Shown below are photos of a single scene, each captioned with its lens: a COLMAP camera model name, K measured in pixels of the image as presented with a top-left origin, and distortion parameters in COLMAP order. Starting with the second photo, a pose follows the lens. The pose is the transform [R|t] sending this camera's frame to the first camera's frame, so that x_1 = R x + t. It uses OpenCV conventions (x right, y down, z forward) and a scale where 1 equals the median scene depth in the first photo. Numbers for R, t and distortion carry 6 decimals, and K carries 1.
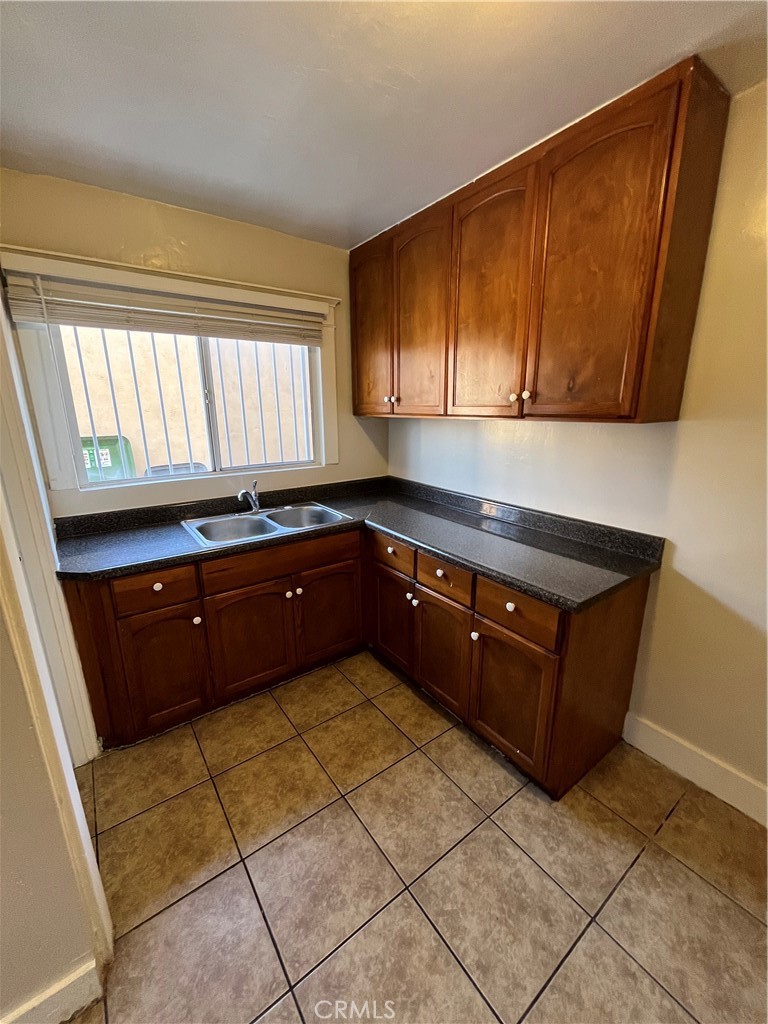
lens RADIAL K [[411.0, 0, 383.4], [0, 411.0, 511.3], [0, 0, 1]] dist [-0.001190, -0.000229]
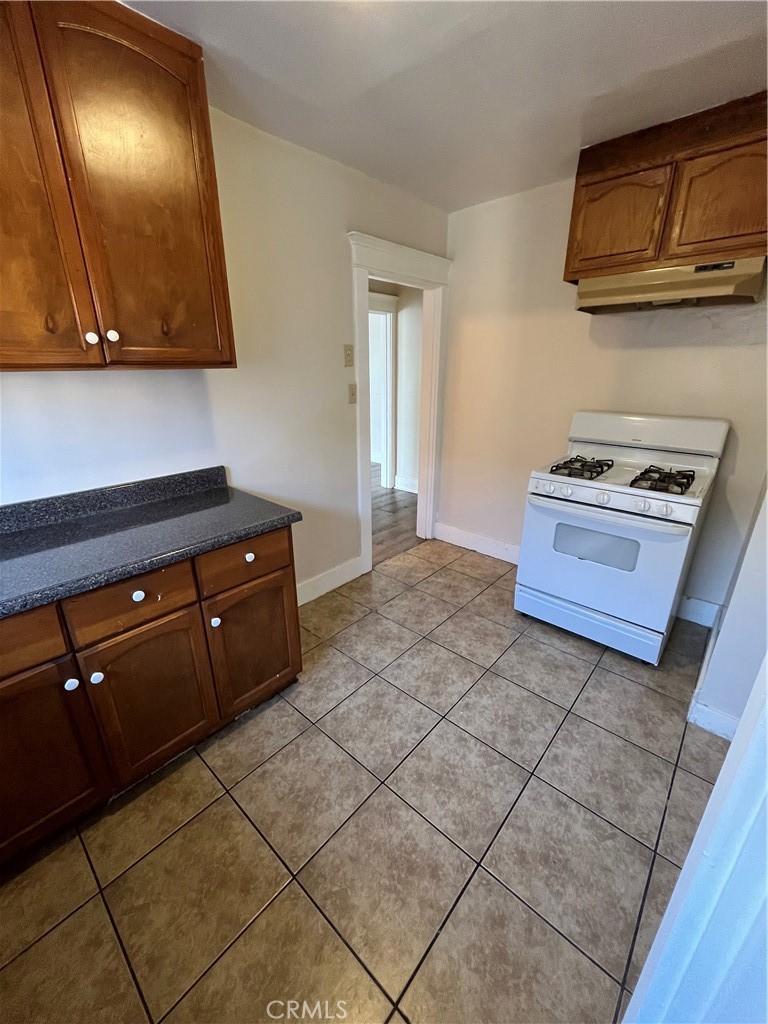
lens RADIAL K [[411.0, 0, 383.4], [0, 411.0, 511.3], [0, 0, 1]] dist [-0.001190, -0.000229]
pose [[-0.205385, -0.322118, 0.924152, -0.609522], [0.248769, 0.896085, 0.367622, -0.146297], [-0.946536, 0.305404, -0.103909, 0.711550]]
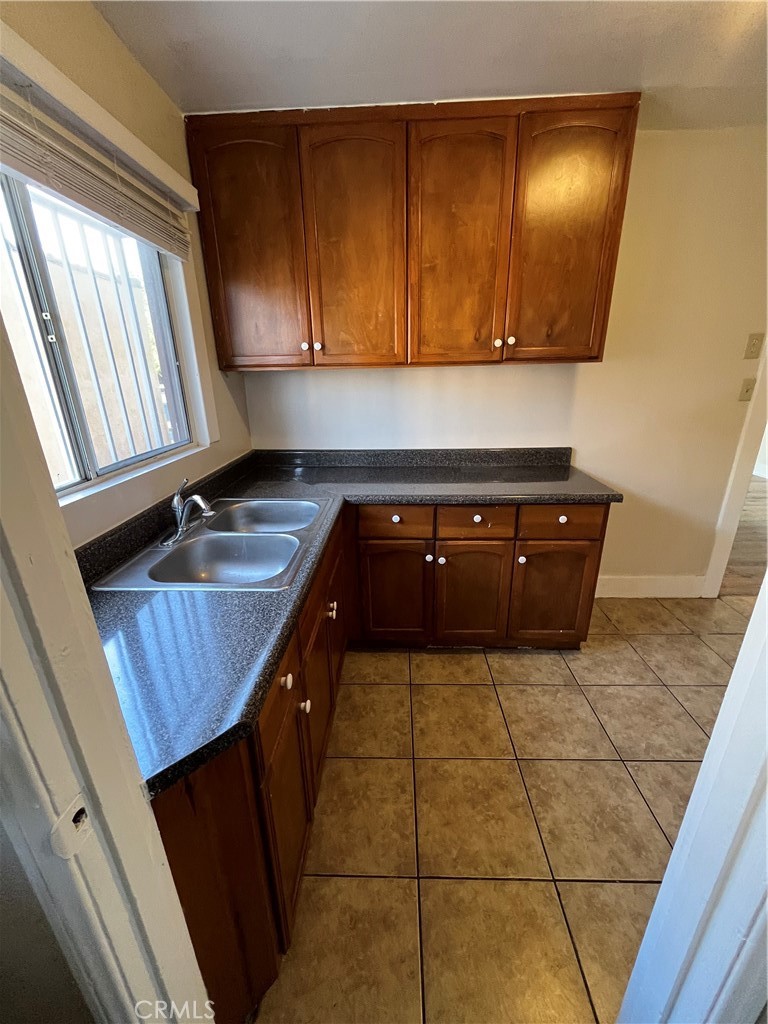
lens RADIAL K [[411.0, 0, 383.4], [0, 411.0, 511.3], [0, 0, 1]] dist [-0.001190, -0.000229]
pose [[0.618028, -0.266211, 0.739711, -0.848943], [0.213311, 0.962408, 0.168135, -0.099745], [-0.756663, 0.053876, 0.651581, 0.570470]]
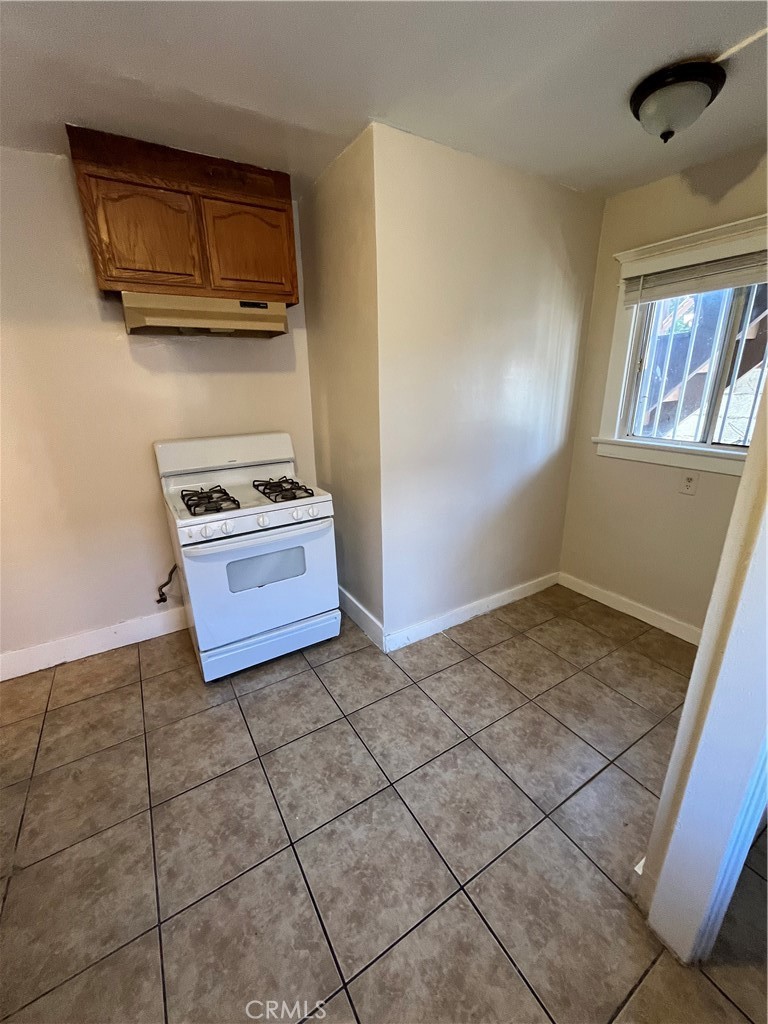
lens RADIAL K [[411.0, 0, 383.4], [0, 411.0, 511.3], [0, 0, 1]] dist [-0.001190, -0.000229]
pose [[-0.996207, -0.000577, 0.087018, -0.069896], [0.046303, 0.843148, 0.535684, -0.232507], [-0.073679, 0.537681, -0.839923, 0.940049]]
